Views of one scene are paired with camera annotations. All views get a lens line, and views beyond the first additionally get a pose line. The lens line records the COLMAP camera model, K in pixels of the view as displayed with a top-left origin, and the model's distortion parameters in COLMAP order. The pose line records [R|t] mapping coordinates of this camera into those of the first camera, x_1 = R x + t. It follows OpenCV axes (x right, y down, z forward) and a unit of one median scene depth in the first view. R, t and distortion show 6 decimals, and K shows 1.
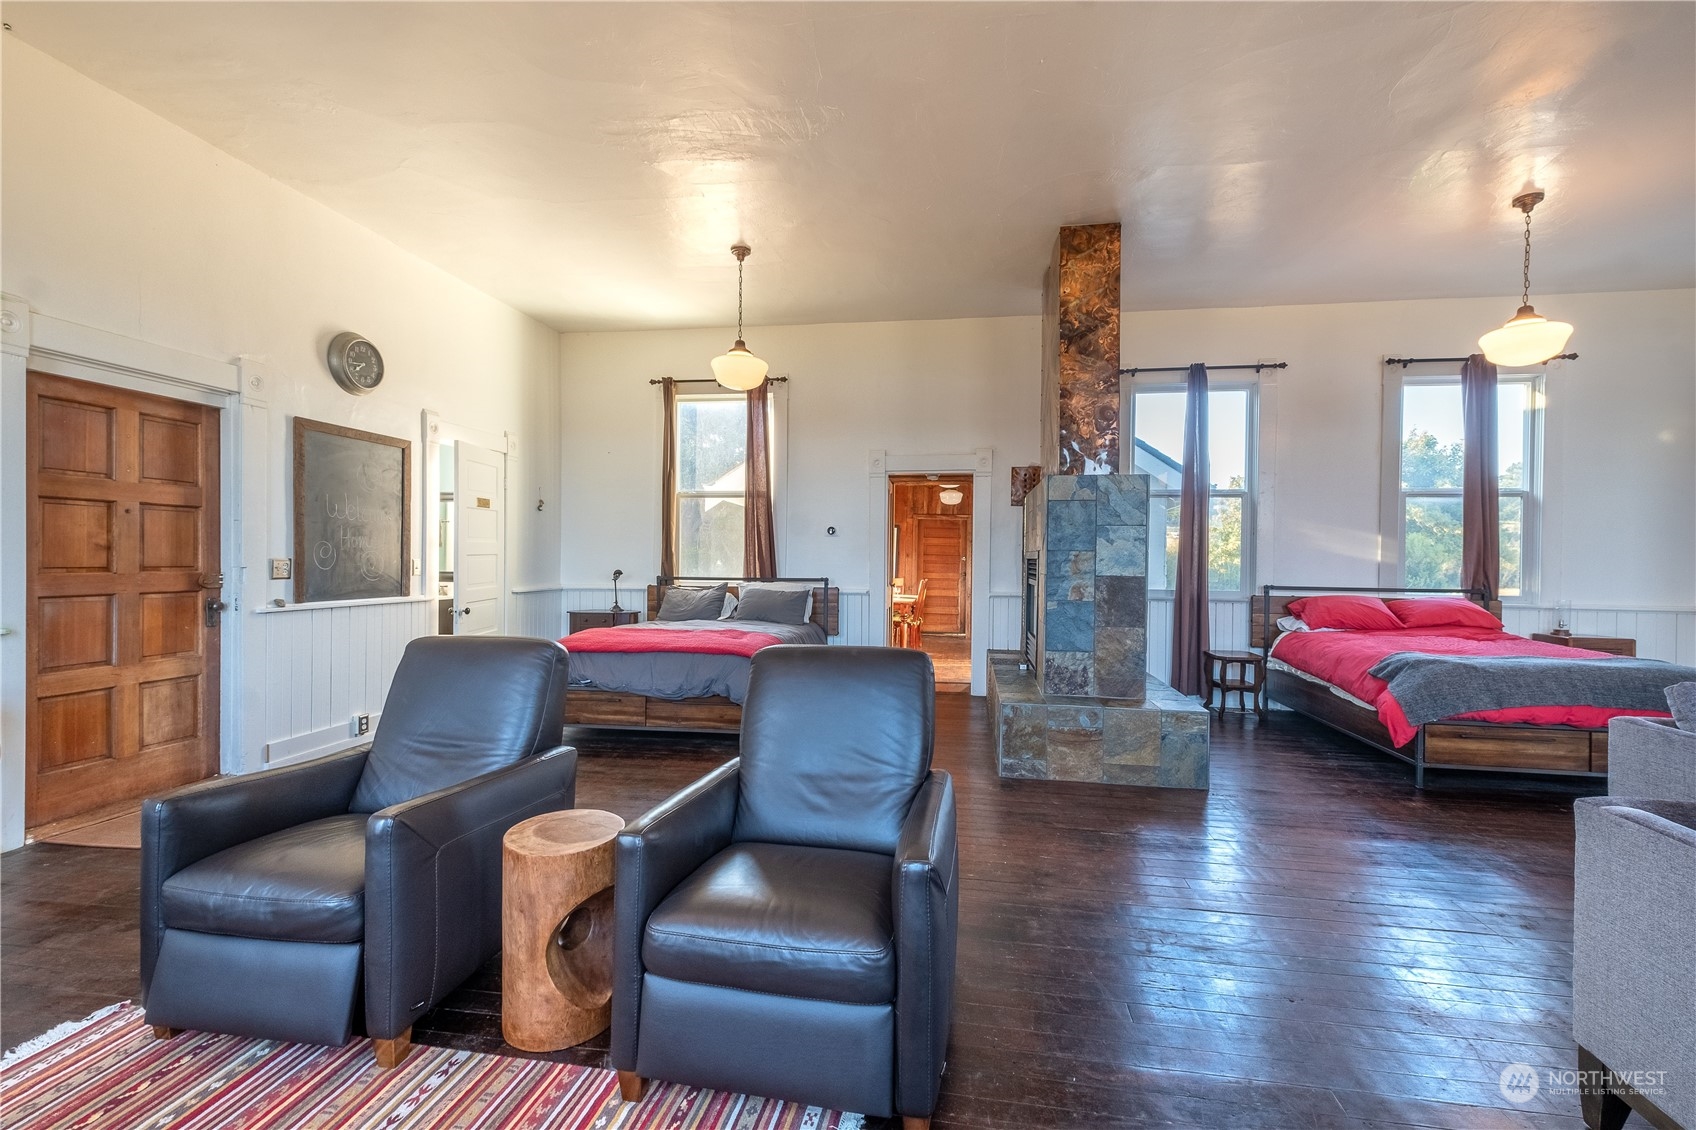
lens RADIAL K [[728.4, 0, 851.1], [0, 728.4, 562.2], [0, 0, 1]] dist [0.019849, -0.007097]
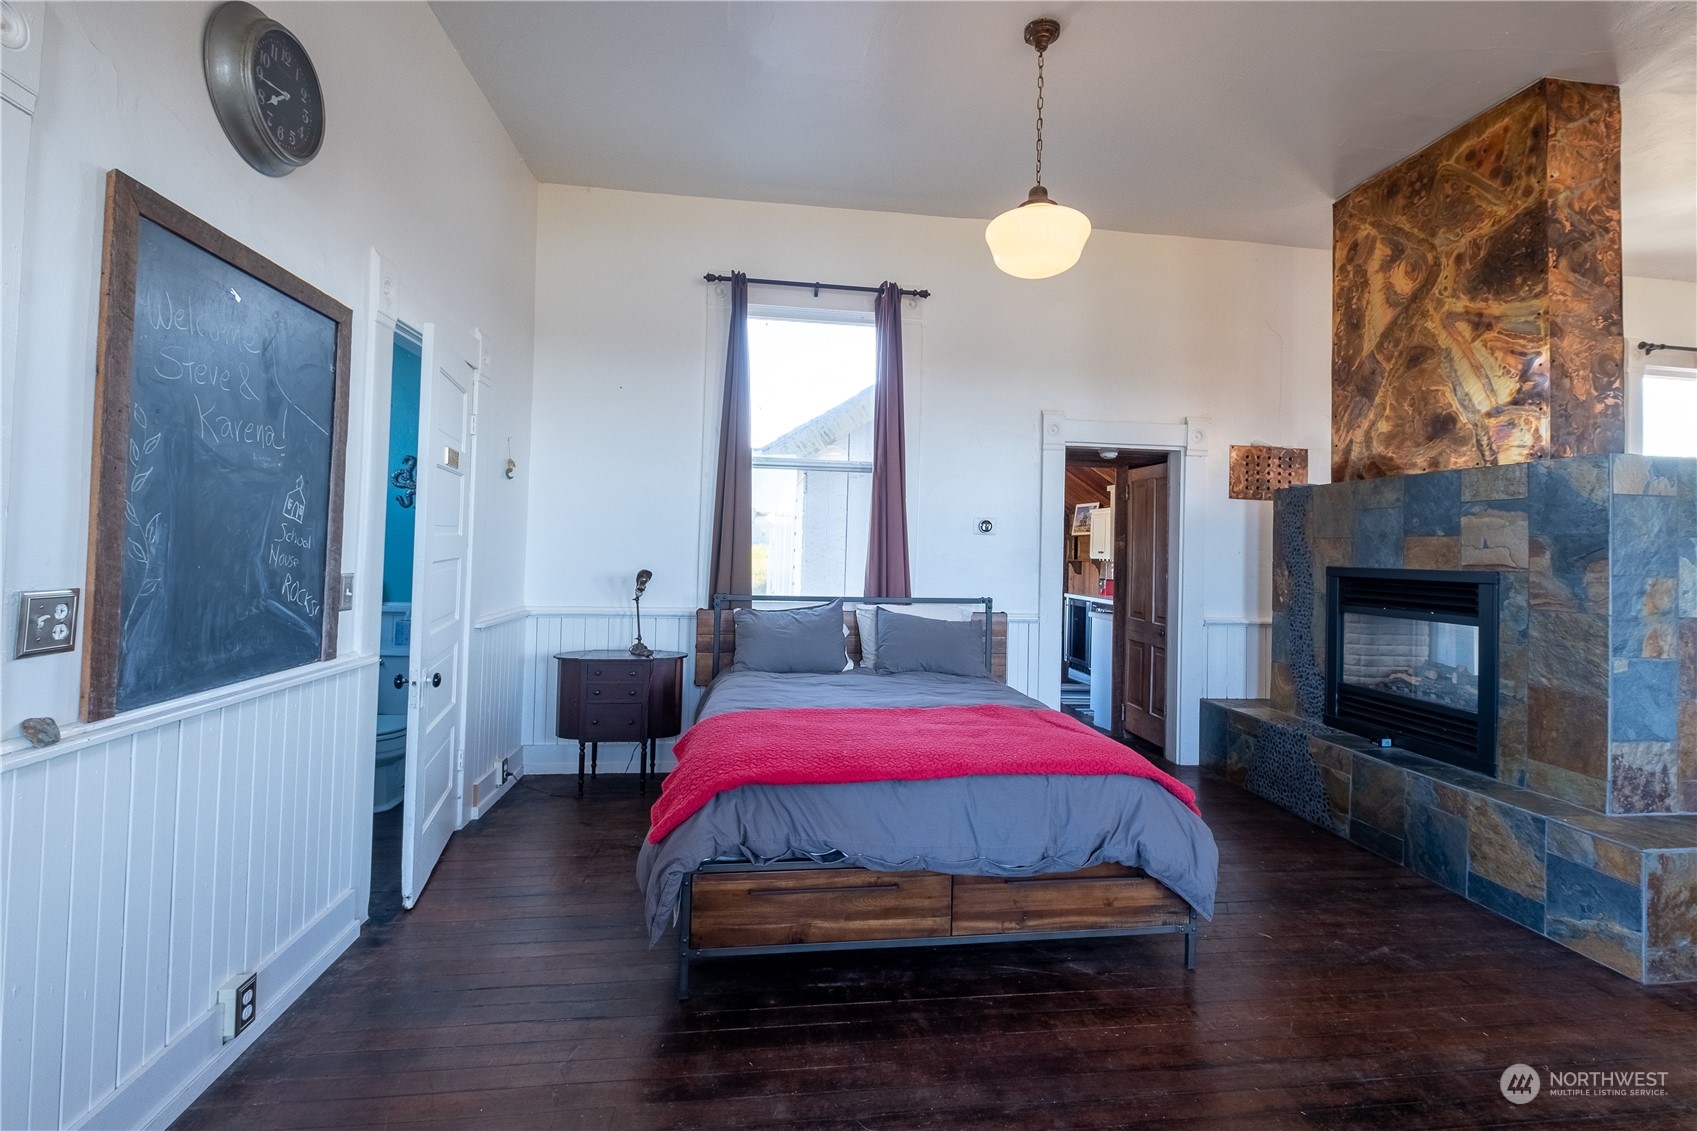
lens RADIAL K [[751.8, 0, 852.0], [0, 751.8, 527.9], [0, 0, 1]] dist [-0.002682, -0.001435]
pose [[0.961648, 0.023502, 0.273278, -0.515816], [-0.015136, 0.999351, -0.032680, -0.026353], [-0.273869, 0.027291, 0.961380, 0.574807]]
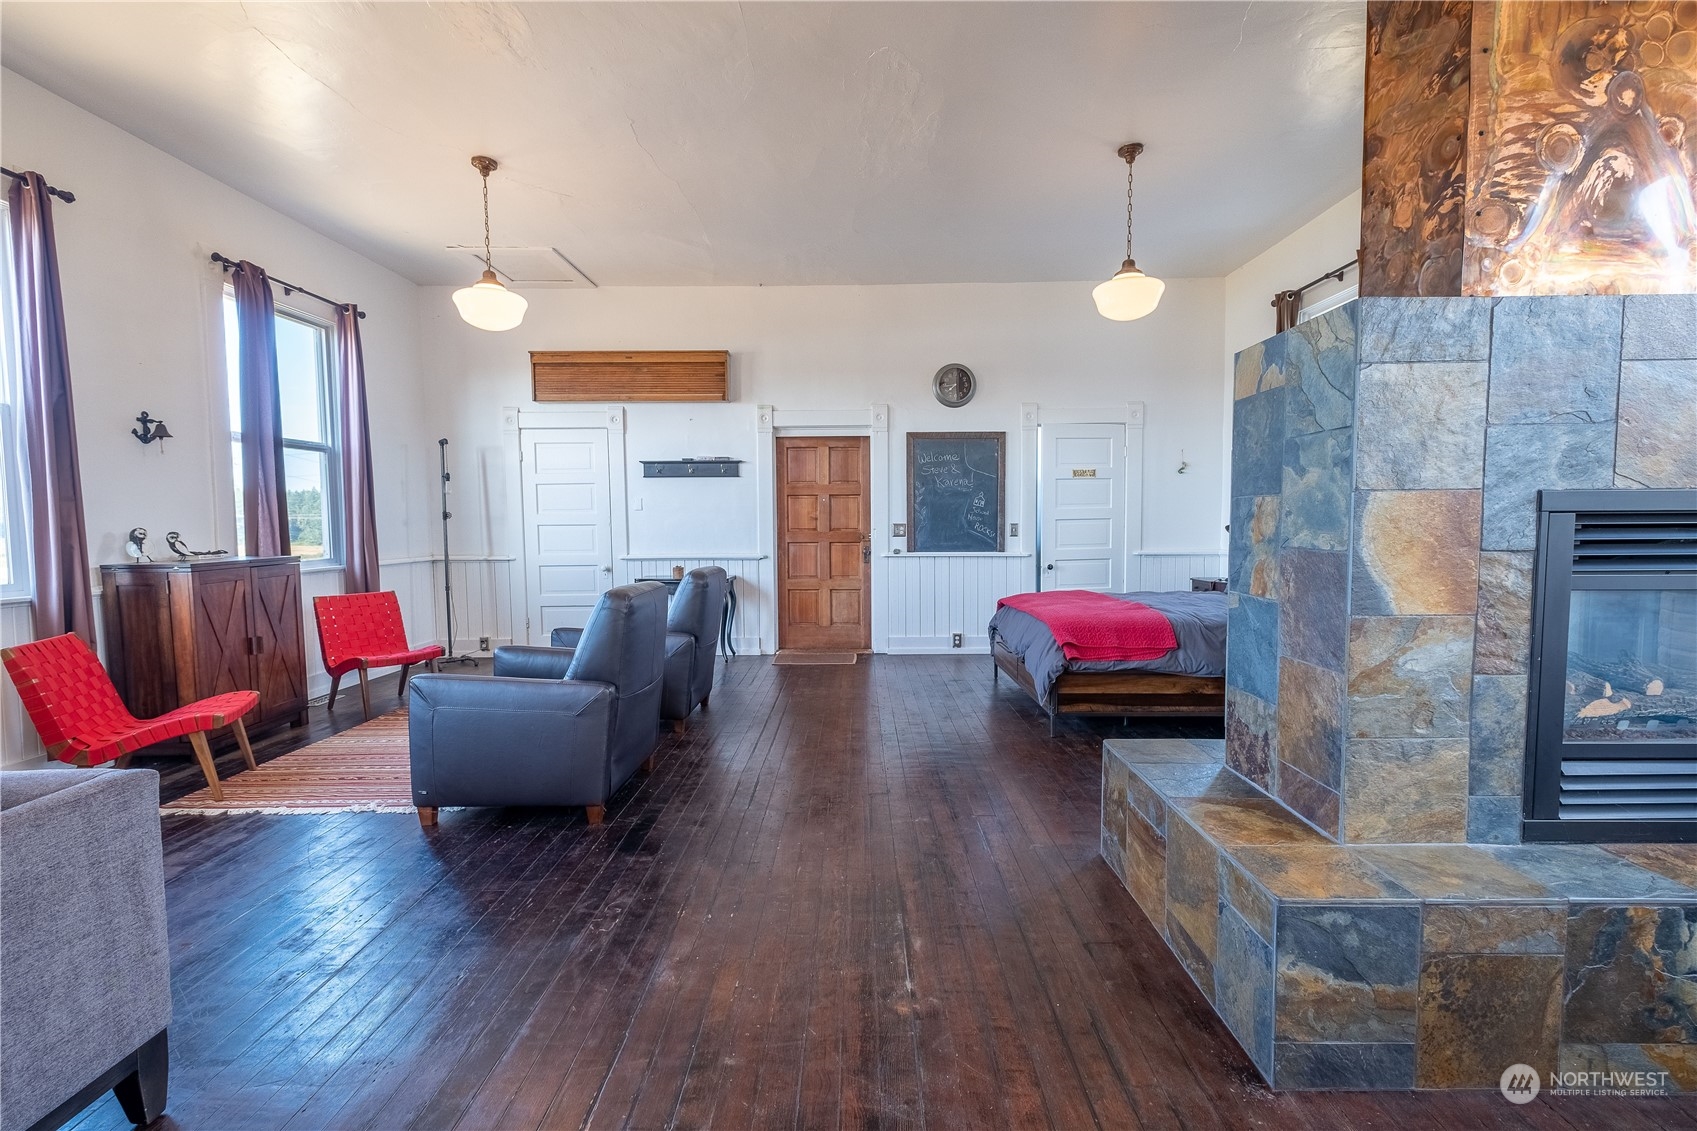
lens RADIAL K [[728.9, 0, 851.6], [0, 728.9, 562.7], [0, 0, 1]] dist [0.019849, -0.007097]
pose [[0.145213, 0.045557, -0.988351, 0.759620], [0.001230, 0.998930, 0.046225, 0.006132], [0.989400, -0.007928, 0.145002, 0.652740]]
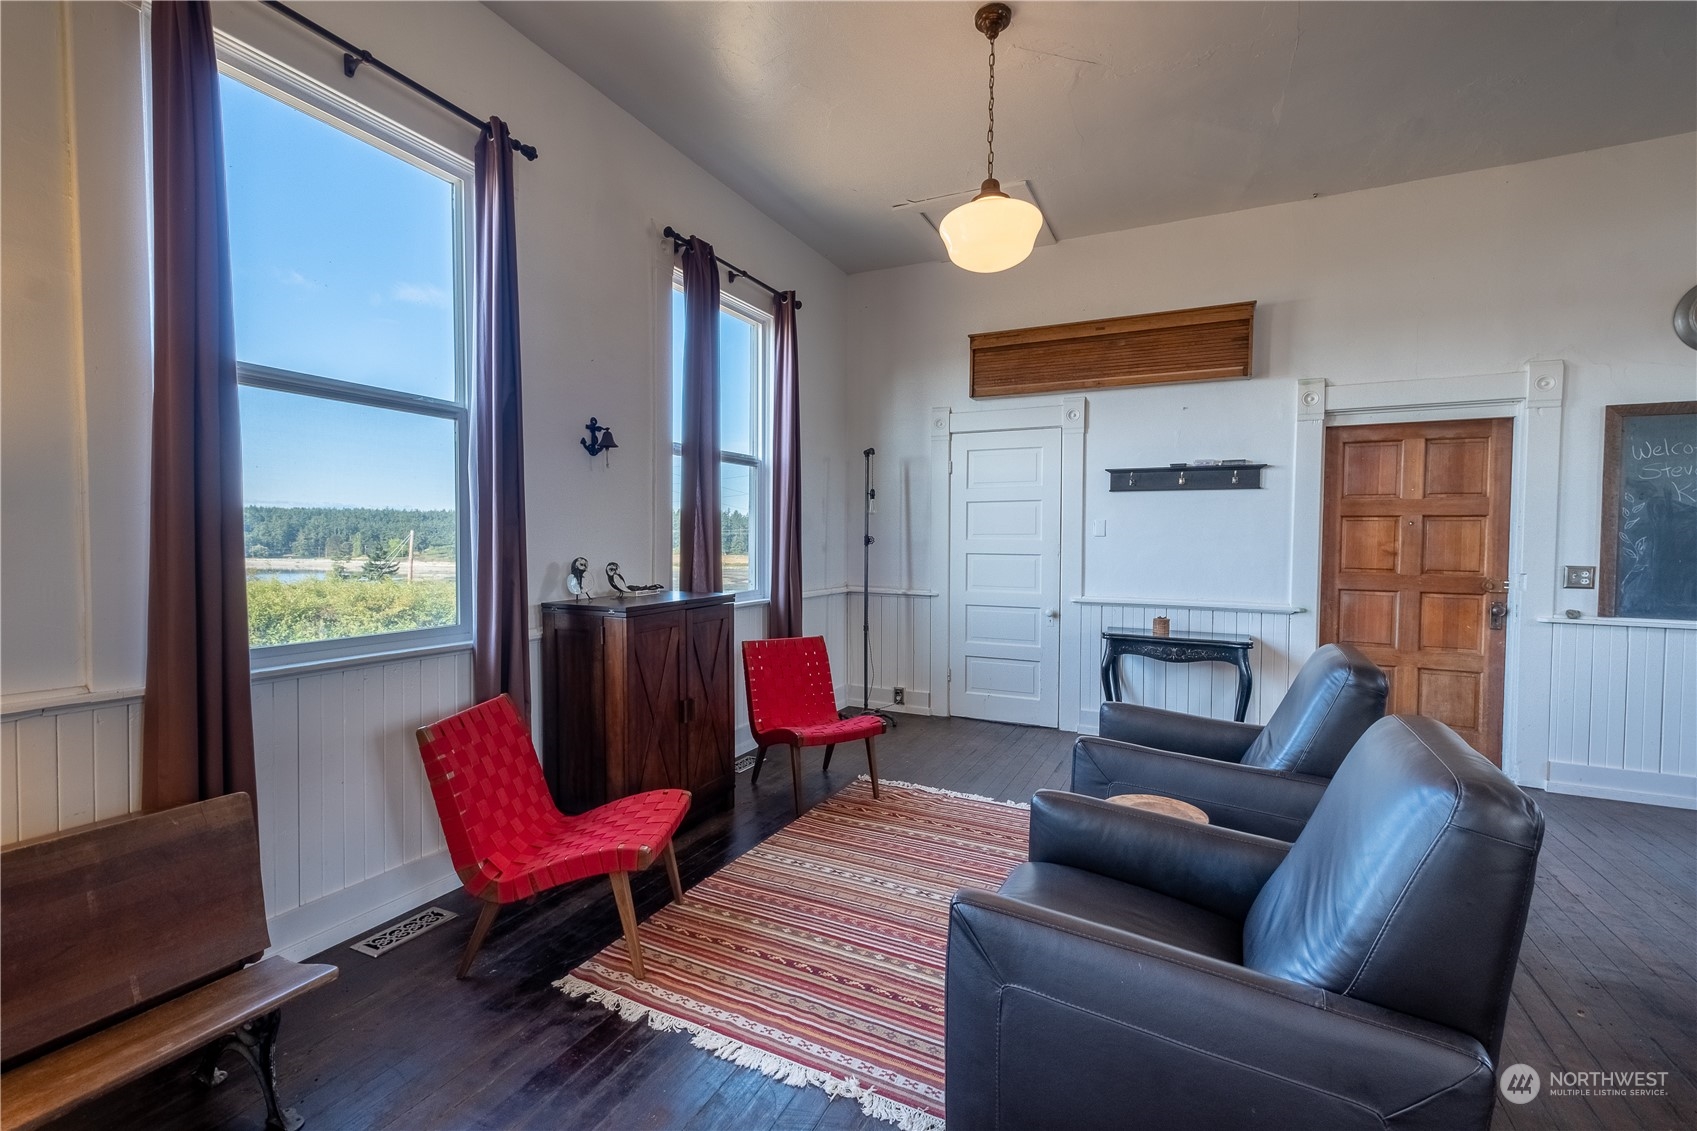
lens RADIAL K [[728.9, 0, 851.6], [0, 728.9, 562.7], [0, 0, 1]] dist [0.019849, -0.007097]
pose [[-0.294305, 0.017833, -0.955545, 0.358383], [-0.019443, 0.999507, 0.024642, -0.013691], [0.955514, 0.025831, -0.293813, 0.395651]]
